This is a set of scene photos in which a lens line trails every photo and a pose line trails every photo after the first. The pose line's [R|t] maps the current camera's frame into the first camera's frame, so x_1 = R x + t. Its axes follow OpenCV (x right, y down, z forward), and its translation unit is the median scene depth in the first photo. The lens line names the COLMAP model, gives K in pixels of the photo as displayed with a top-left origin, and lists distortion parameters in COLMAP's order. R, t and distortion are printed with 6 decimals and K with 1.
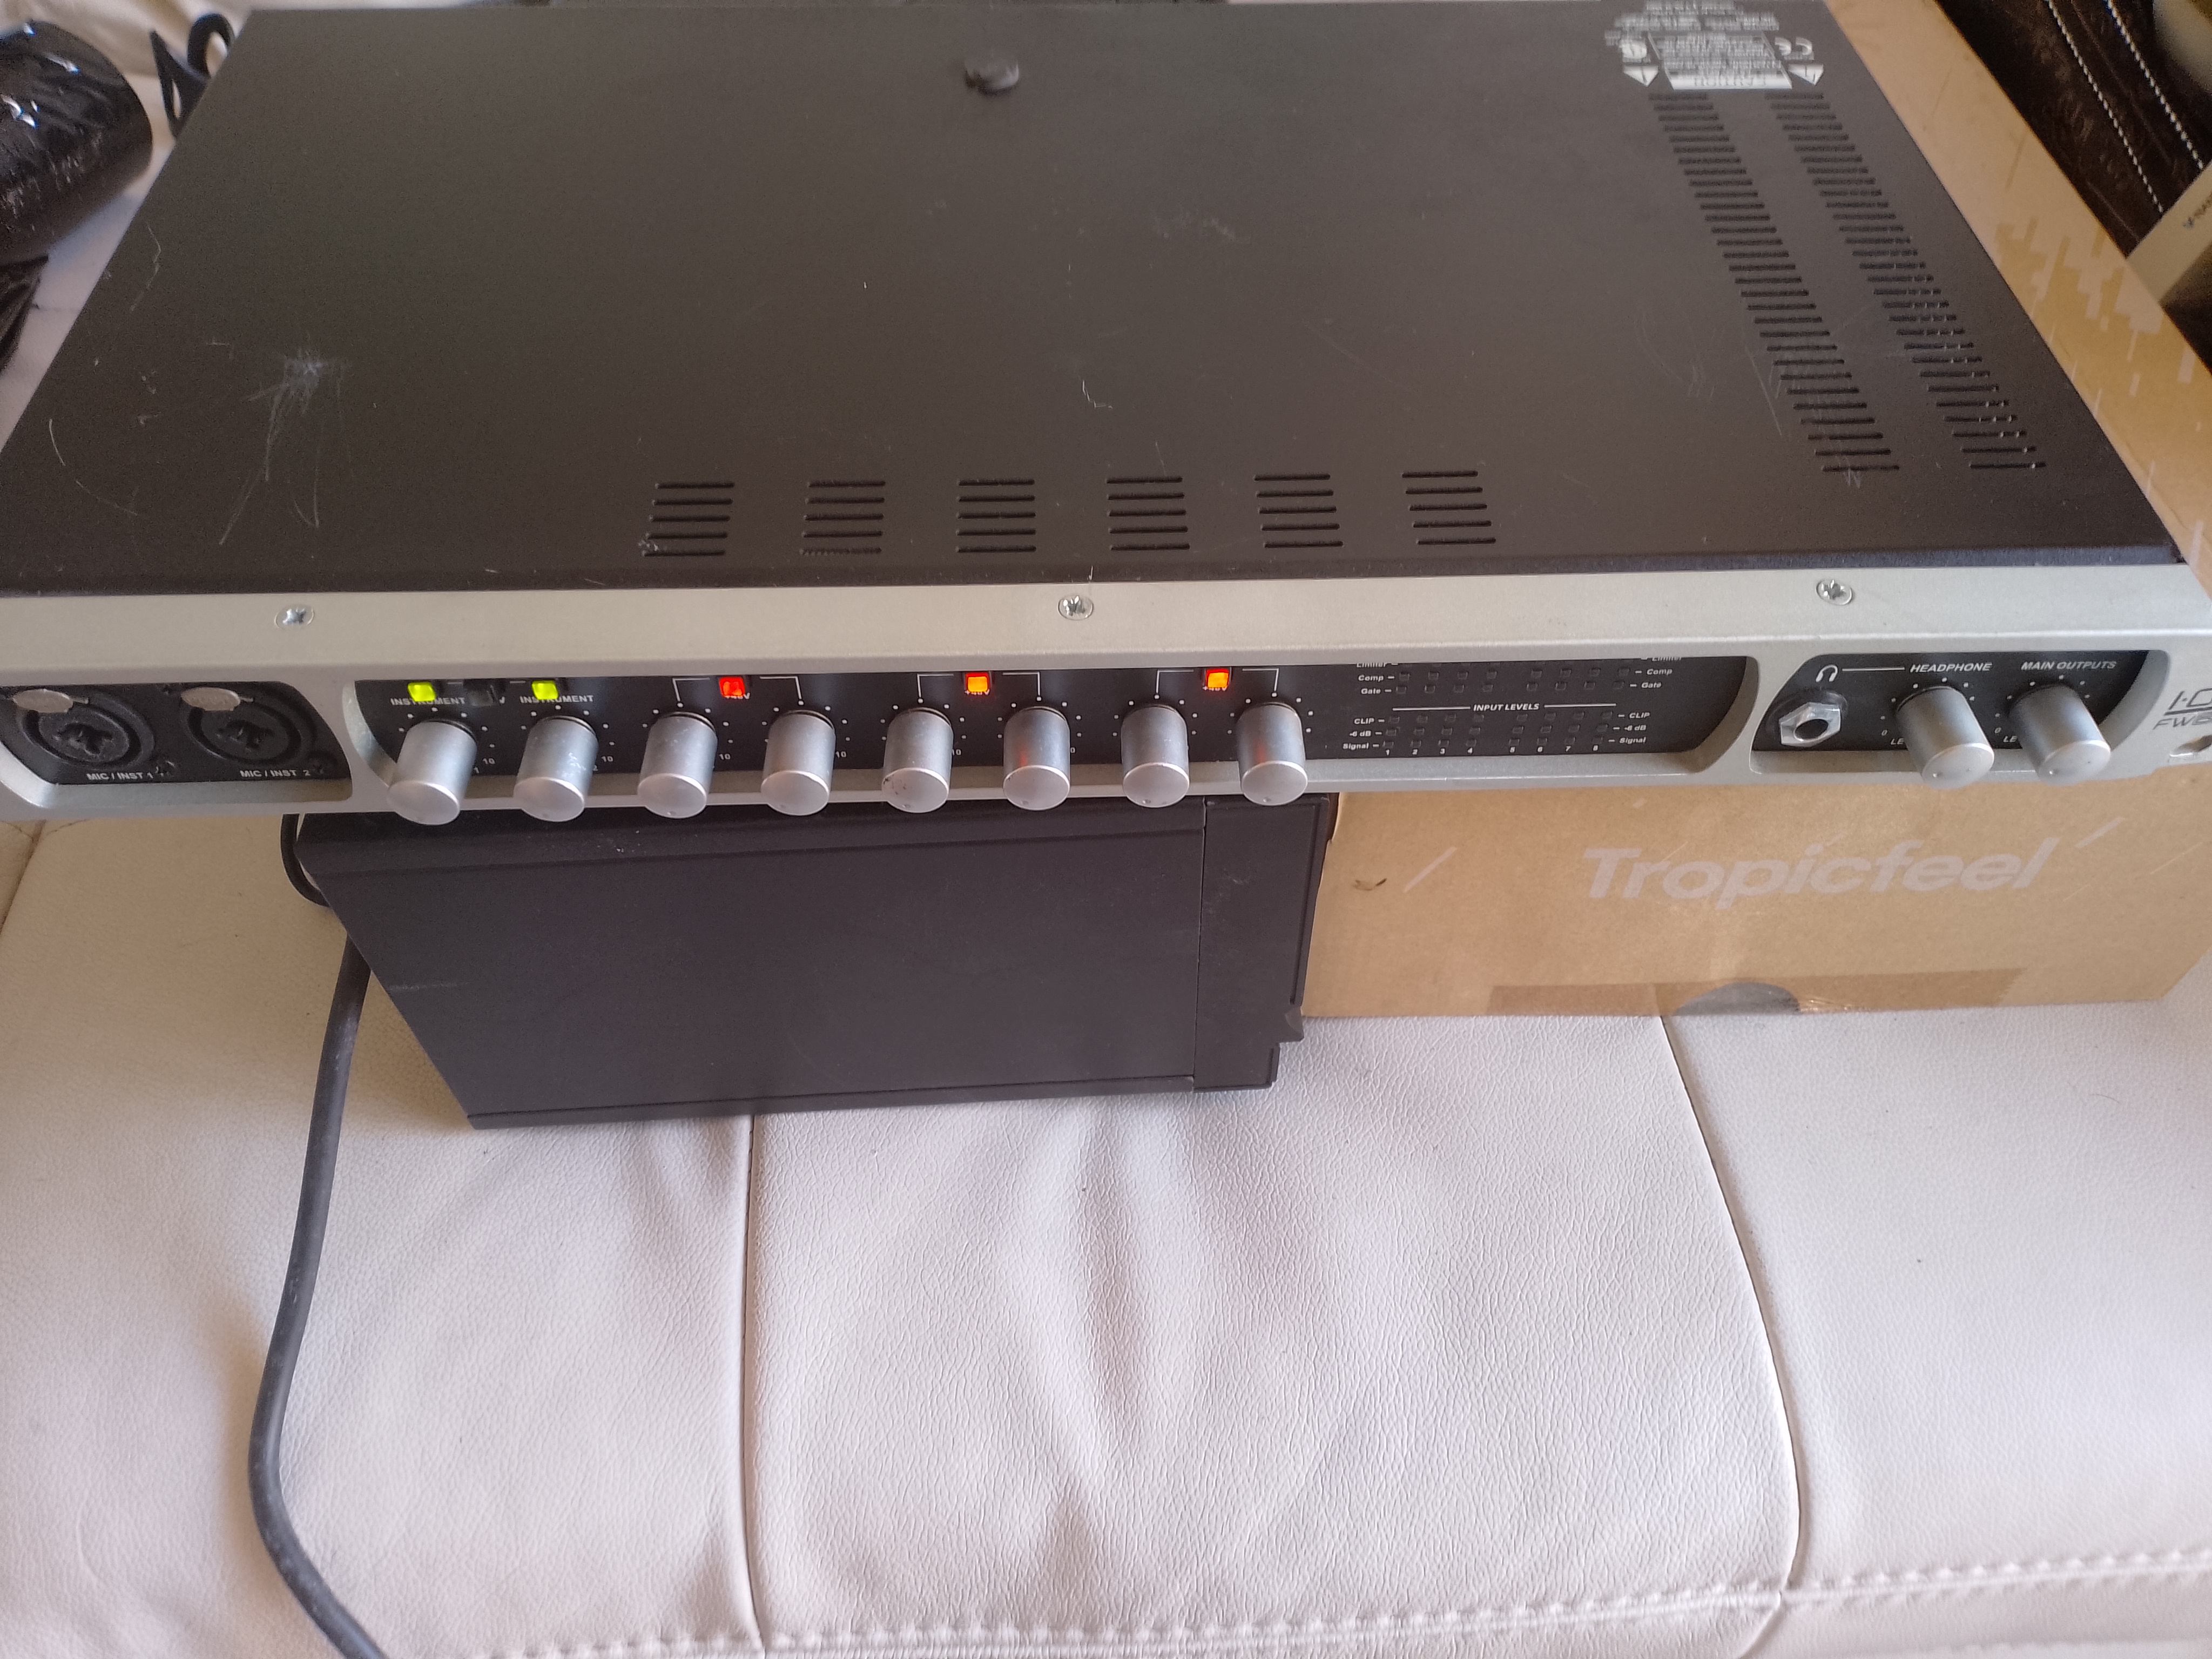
lens RADIAL K [[1720.6, 0, 1094.0], [0, 1720.6, 823.4], [0, 0, 1]] dist [0.062304, -0.070601]
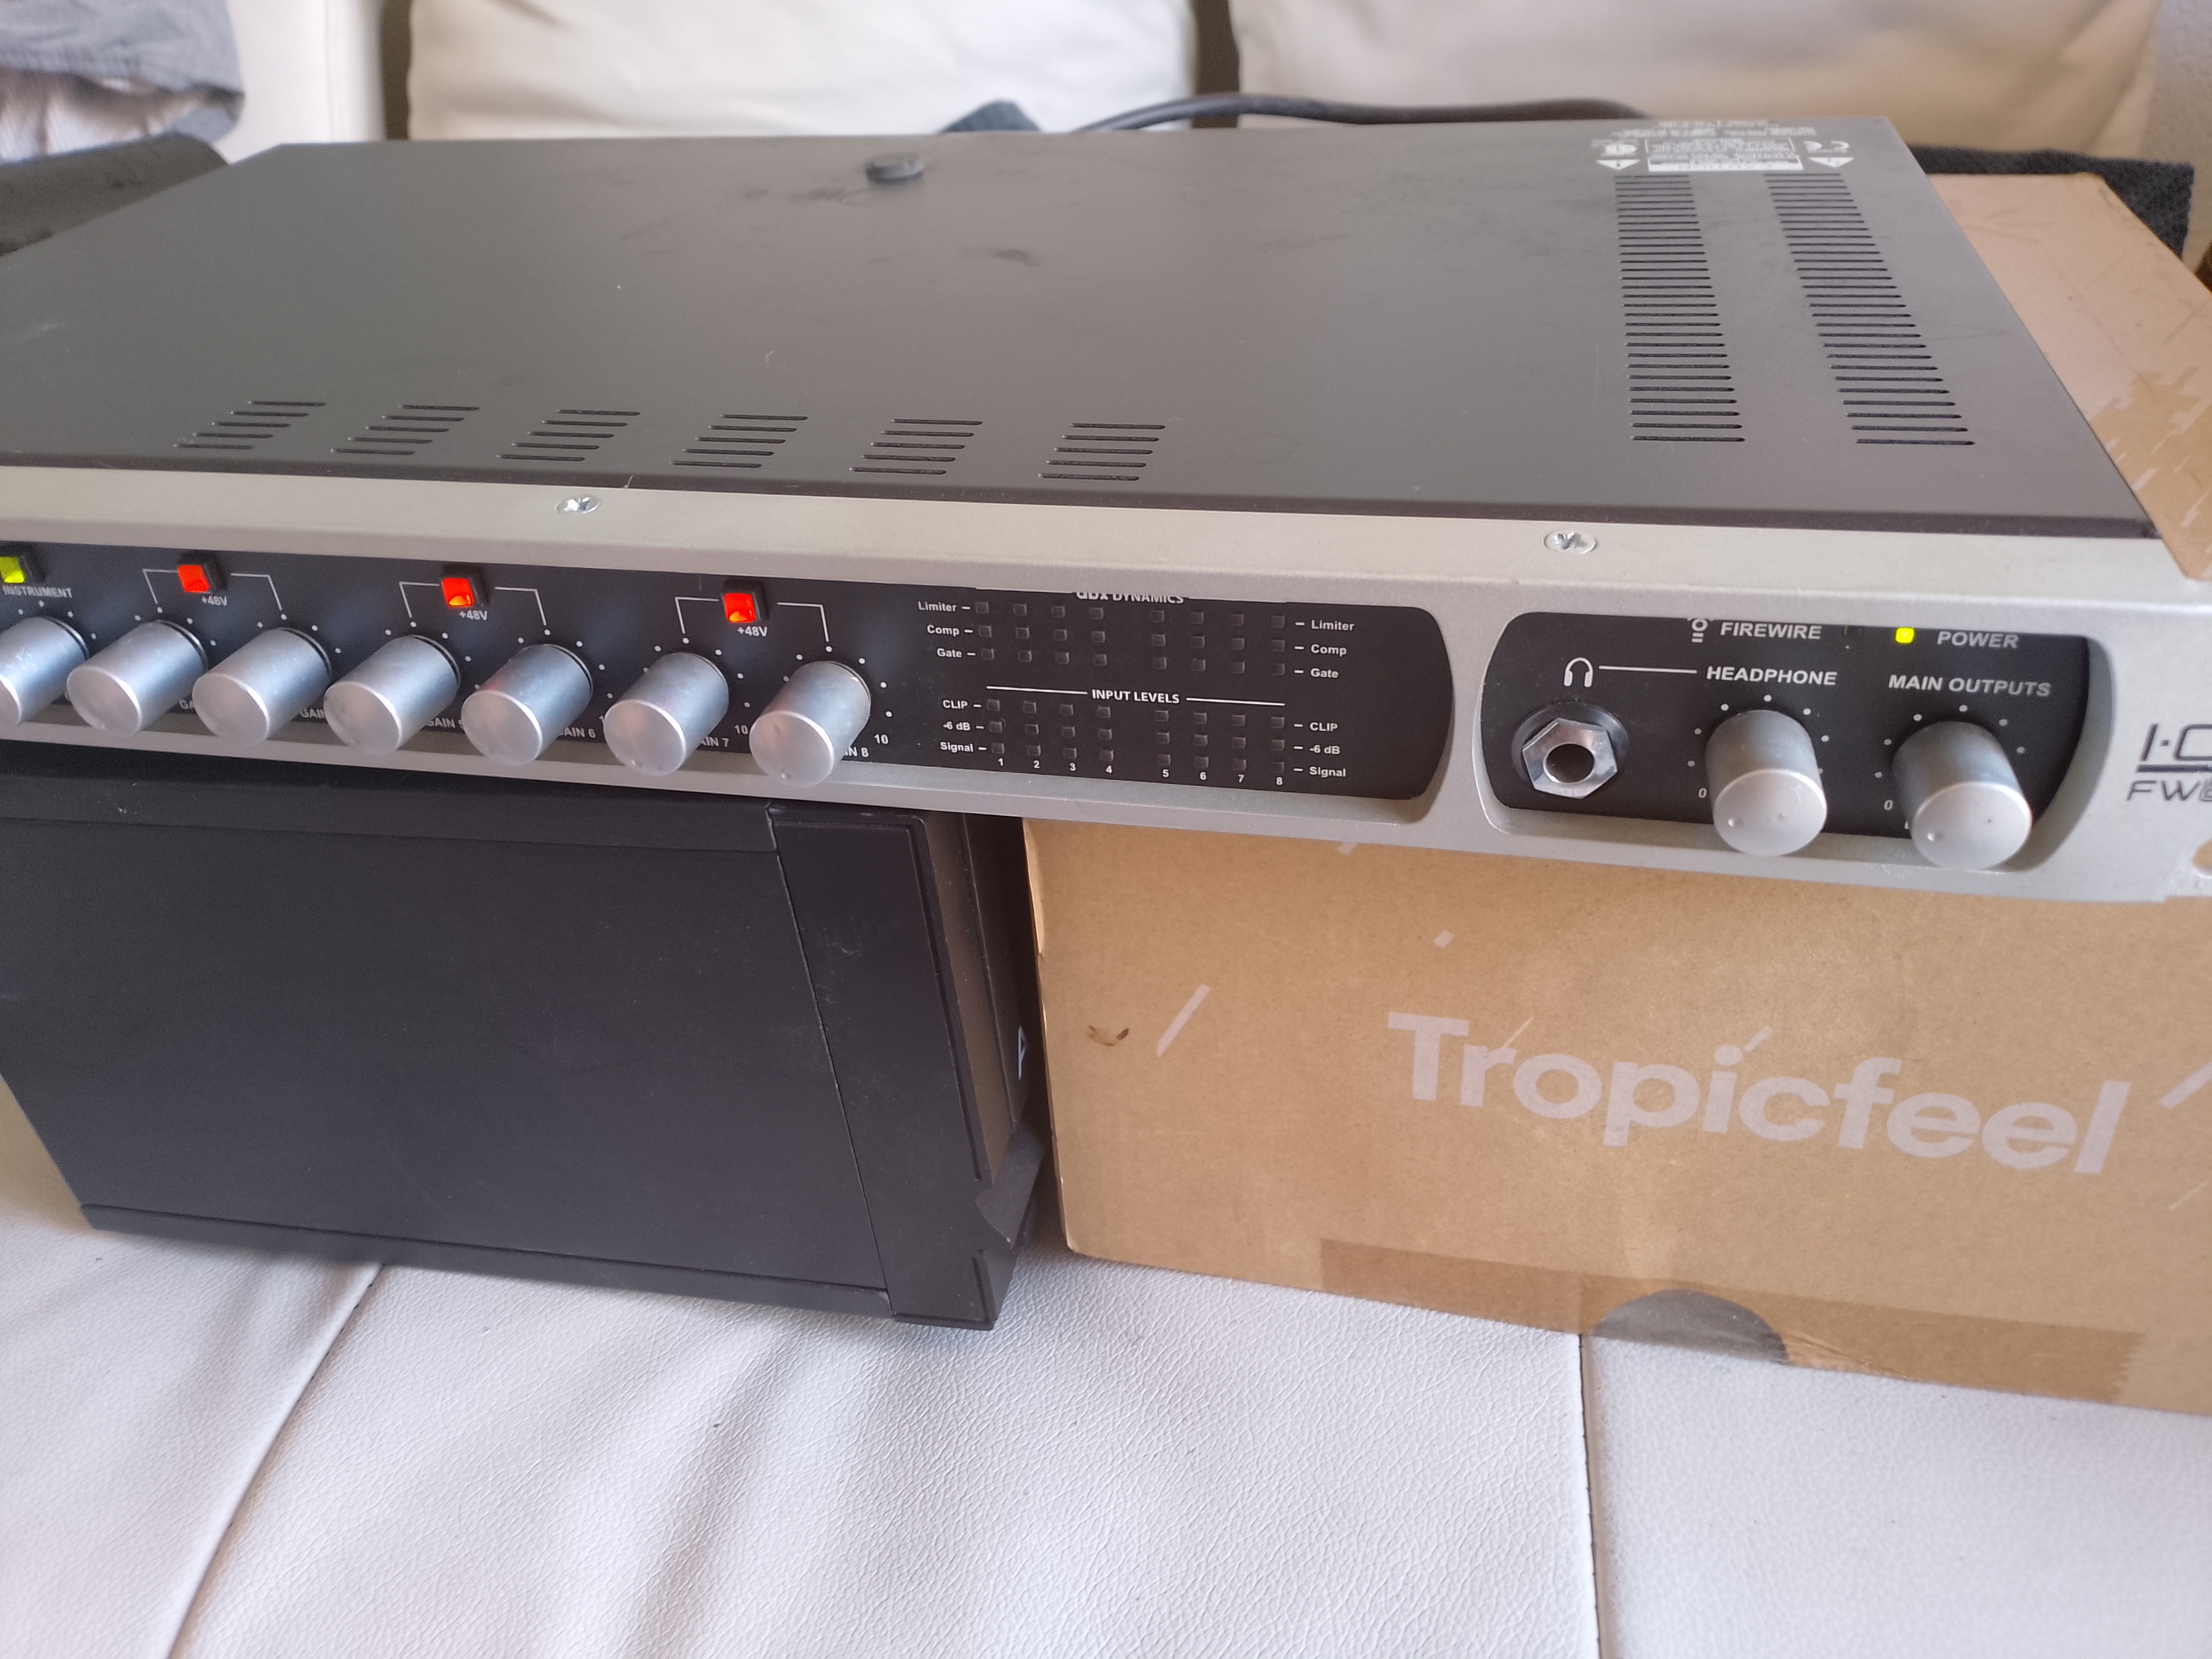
lens RADIAL K [[1720.6, 0, 1077.1], [0, 1720.6, 791.7], [0, 0, 1]] dist [0.062304, -0.070601]
pose [[0.960137, 0.081784, -0.267296, 0.338423], [-0.157914, 0.947730, -0.277258, 0.144670], [0.230649, 0.308415, 0.922866, 0.274603]]
